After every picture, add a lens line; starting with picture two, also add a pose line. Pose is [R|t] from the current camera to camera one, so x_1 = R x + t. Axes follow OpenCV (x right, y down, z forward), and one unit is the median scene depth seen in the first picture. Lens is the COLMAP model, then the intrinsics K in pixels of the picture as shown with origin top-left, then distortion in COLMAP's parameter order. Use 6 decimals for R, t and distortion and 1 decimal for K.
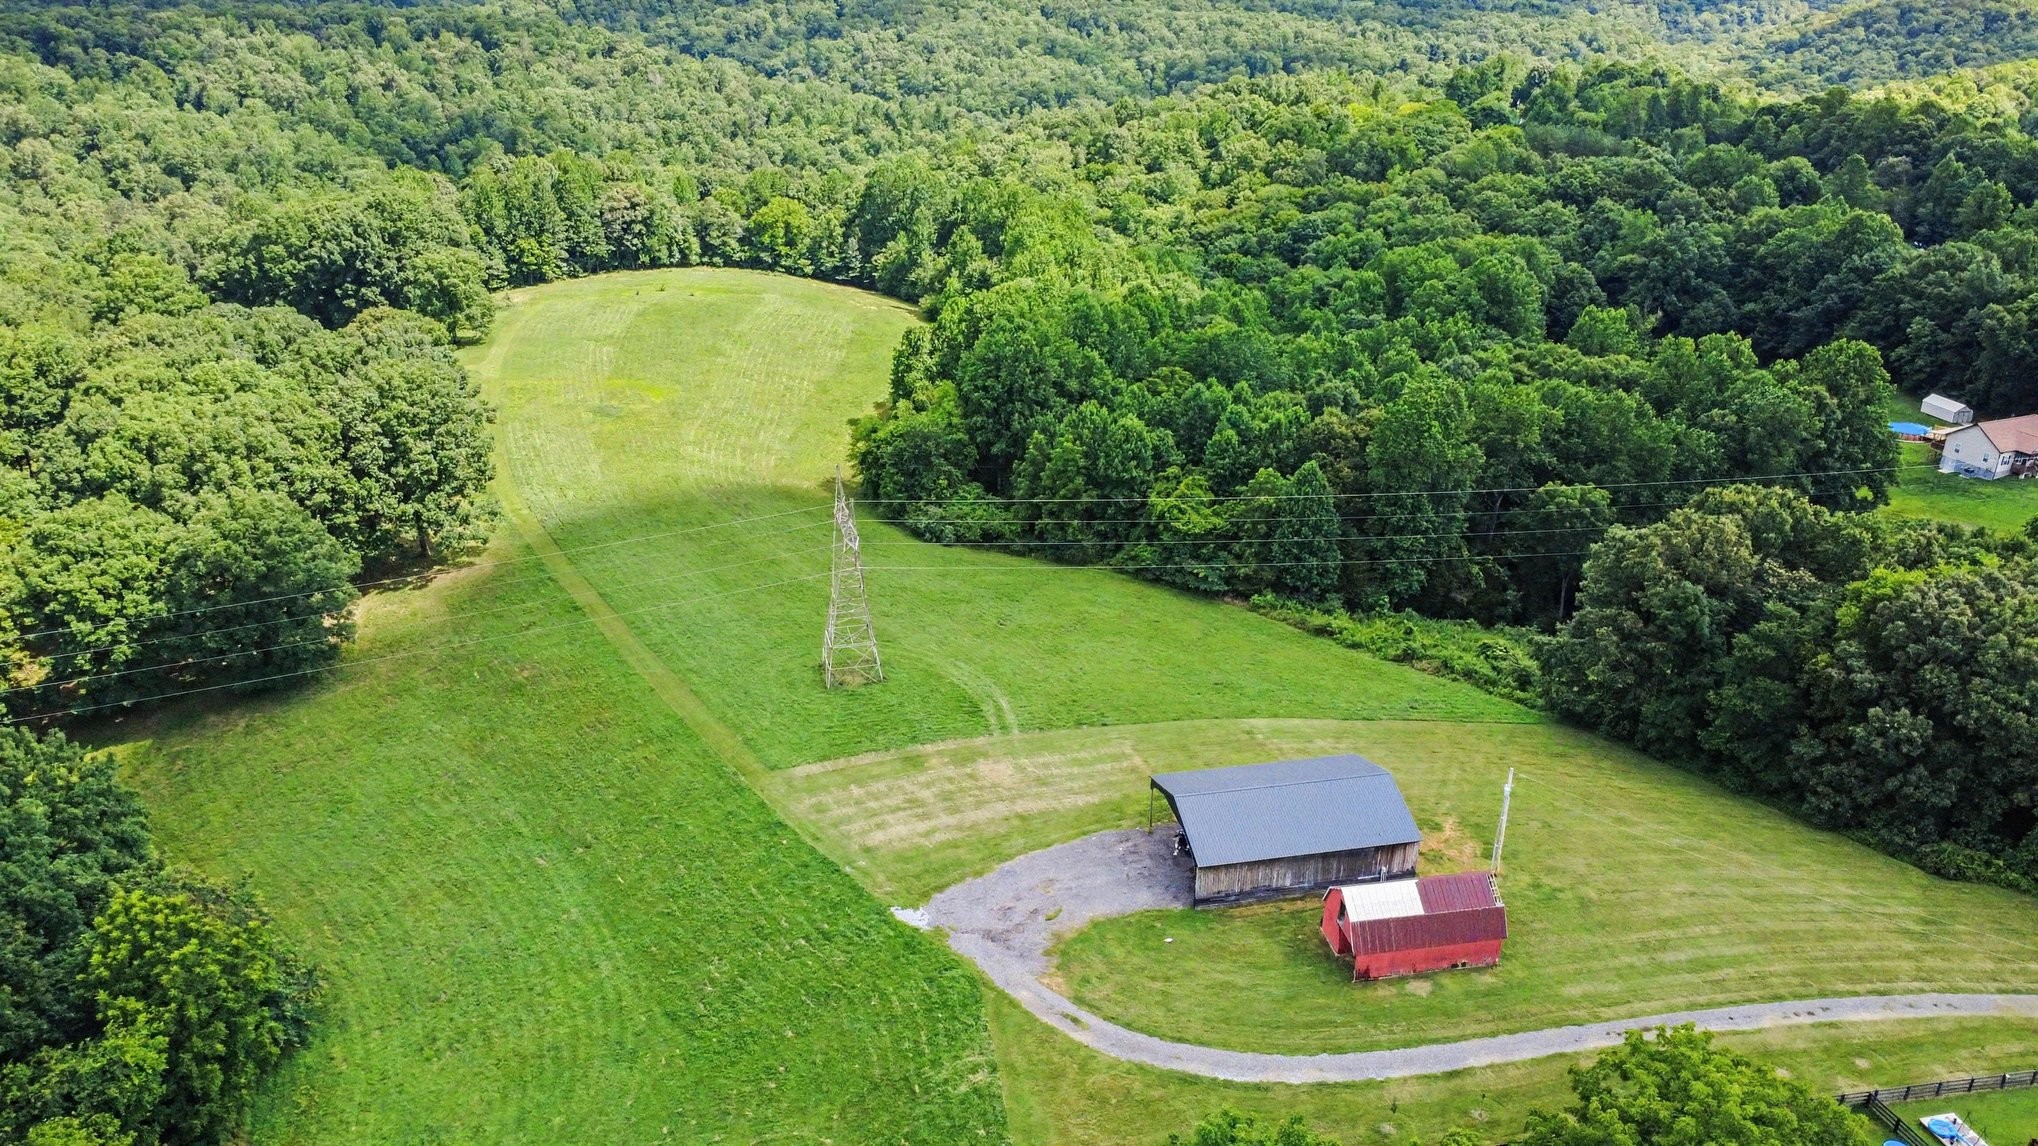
lens RADIAL K [[1380.1, 0, 1019.7], [0, 1380.1, 480.5], [0, 0, 1]] dist [0.005089, -0.004476]
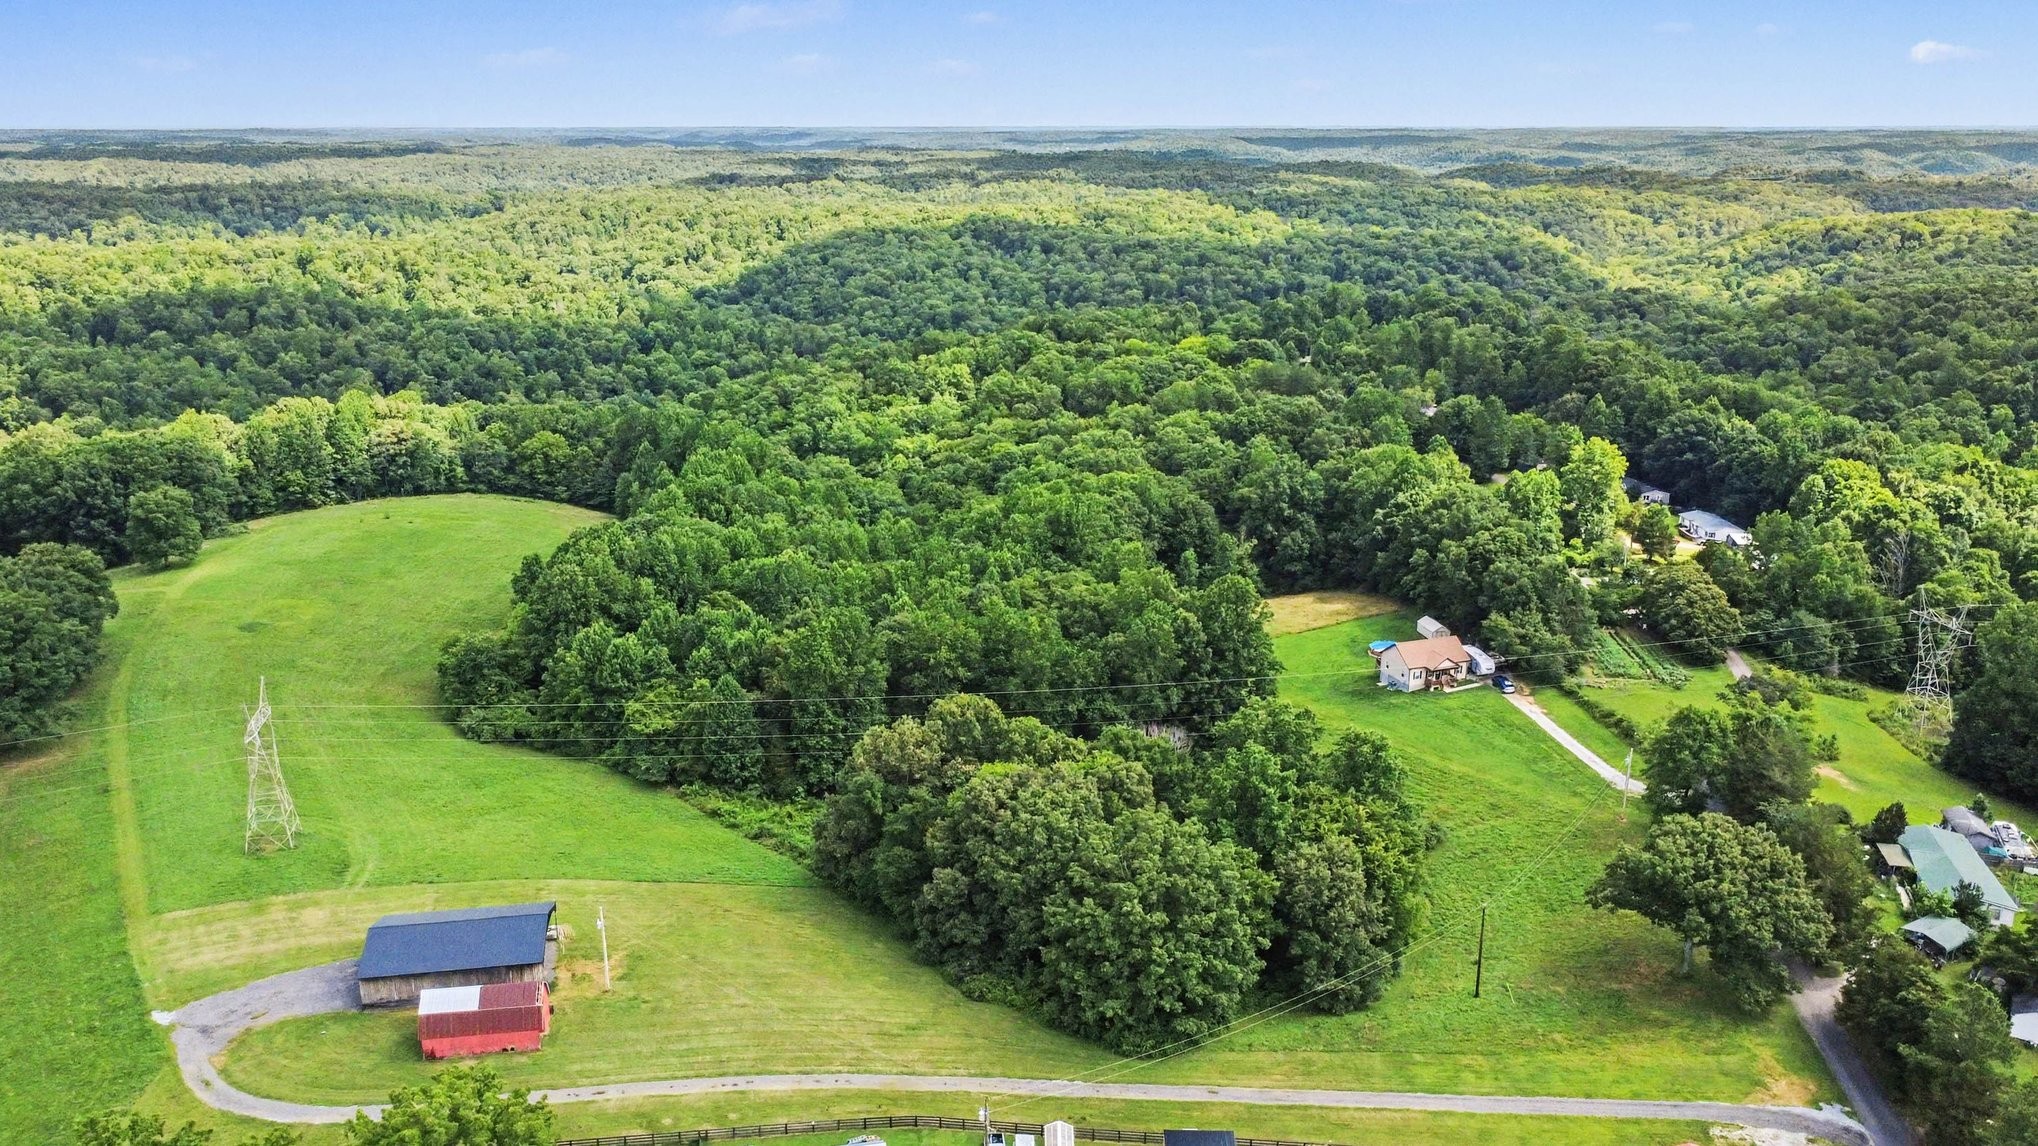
lens RADIAL K [[1410.7, 0, 1018.1], [0, 1410.7, 498.6], [0, 0, 1]] dist [0.004970, -0.001295]
pose [[0.999705, 0.002485, -0.024155, 0.348380], [-0.005574, 0.991674, -0.128656, -0.006252], [0.023634, 0.128753, 0.991395, -0.184264]]
